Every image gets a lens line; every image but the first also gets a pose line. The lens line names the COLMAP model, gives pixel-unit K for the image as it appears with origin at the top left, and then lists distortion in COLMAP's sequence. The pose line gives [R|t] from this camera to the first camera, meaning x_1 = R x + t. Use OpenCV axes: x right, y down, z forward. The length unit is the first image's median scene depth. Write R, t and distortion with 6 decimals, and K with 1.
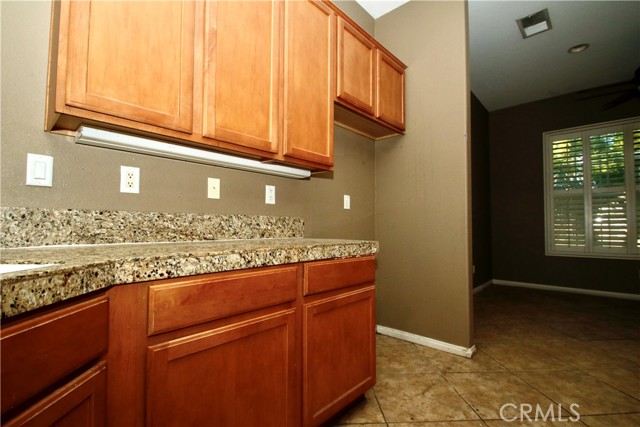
lens RADIAL K [[298.5, 0, 321.2], [0, 298.5, 213.3], [0, 0, 1]] dist [-0.003290, -0.002286]
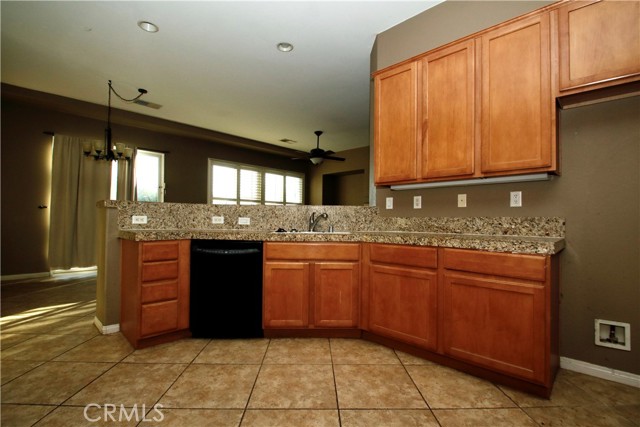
lens RADIAL K [[298.5, 0, 321.1], [0, 298.5, 214.2], [0, 0, 1]] dist [-0.003290, -0.002286]
pose [[-0.028481, -0.025735, -0.999263, 1.116186], [0.033522, 0.999082, -0.026686, 0.003992], [0.999032, -0.034258, -0.027592, 0.275144]]
